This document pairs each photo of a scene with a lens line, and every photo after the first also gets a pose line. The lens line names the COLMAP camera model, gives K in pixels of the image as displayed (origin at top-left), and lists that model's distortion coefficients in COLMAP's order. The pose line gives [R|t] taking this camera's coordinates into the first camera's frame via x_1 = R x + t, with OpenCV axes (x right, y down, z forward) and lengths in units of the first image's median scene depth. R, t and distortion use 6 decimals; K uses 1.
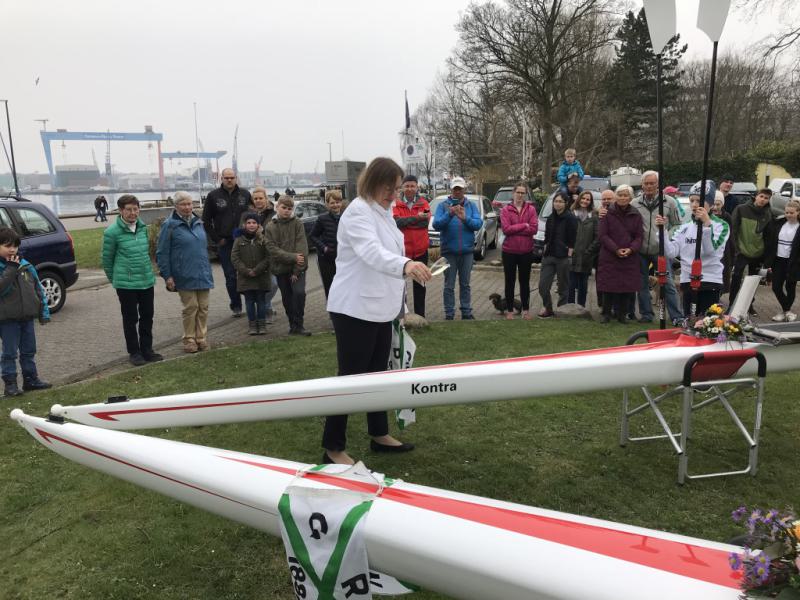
lens RADIAL K [[649.5, 0, 398.8], [0, 649.5, 299.9], [0, 0, 1]] dist [0.036277, -0.059304]
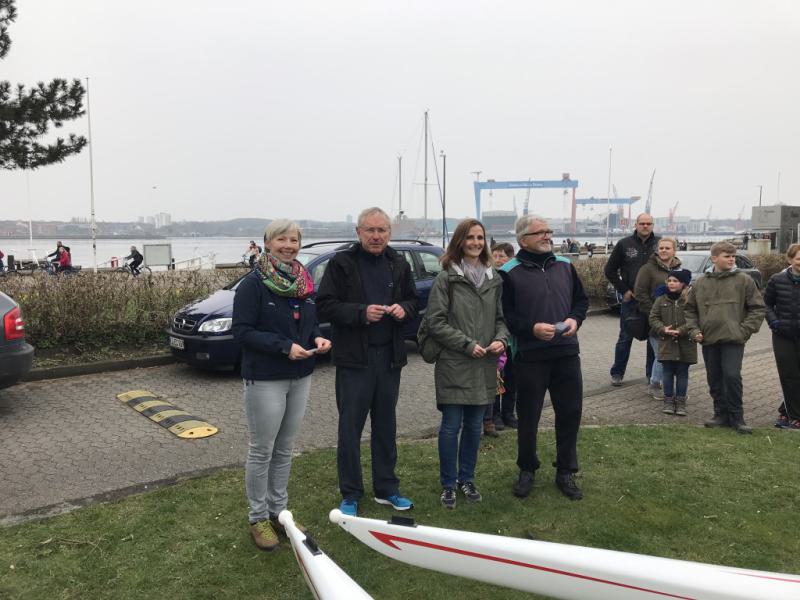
lens RADIAL K [[649.5, 0, 412.0], [0, 649.5, 295.5], [0, 0, 1]] dist [0.036277, -0.059304]
pose [[0.832071, 0.071739, -0.550010, -0.010920], [-0.112477, 0.992822, -0.040662, -0.026691], [0.543145, 0.095697, 0.834168, 0.129017]]
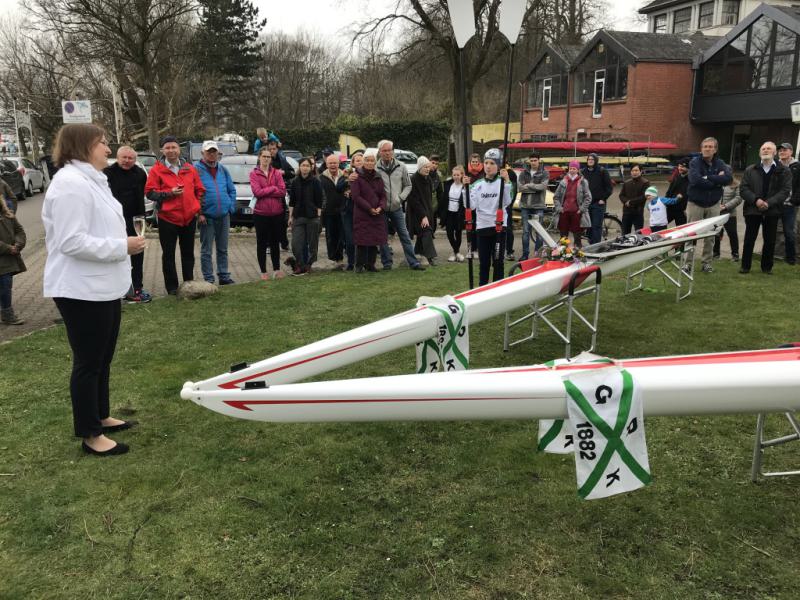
lens RADIAL K [[649.5, 0, 404.2], [0, 649.5, 296.6], [0, 0, 1]] dist [0.036277, -0.059304]
pose [[0.808285, -0.114410, 0.577568, -0.279439], [0.088503, 0.993403, 0.072926, -0.000040], [-0.582101, -0.007829, 0.813079, 0.025754]]
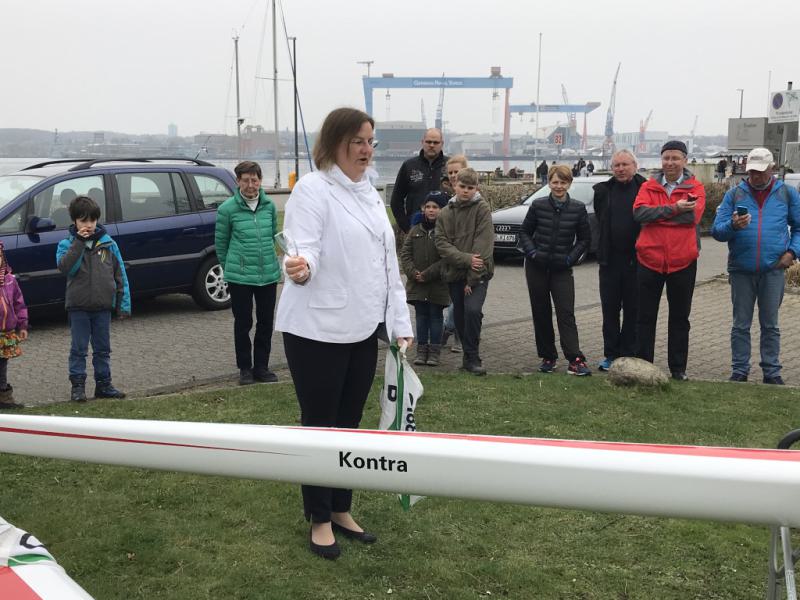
lens RADIAL K [[967.5, 0, 421.5], [0, 967.5, 313.3], [0, 0, 1]] dist [0.084986, 0.000000]
pose [[0.899902, 0.095499, -0.425507, 0.211718], [-0.100292, 0.994895, 0.011182, -0.013466], [0.424402, 0.032612, 0.904886, 0.050694]]
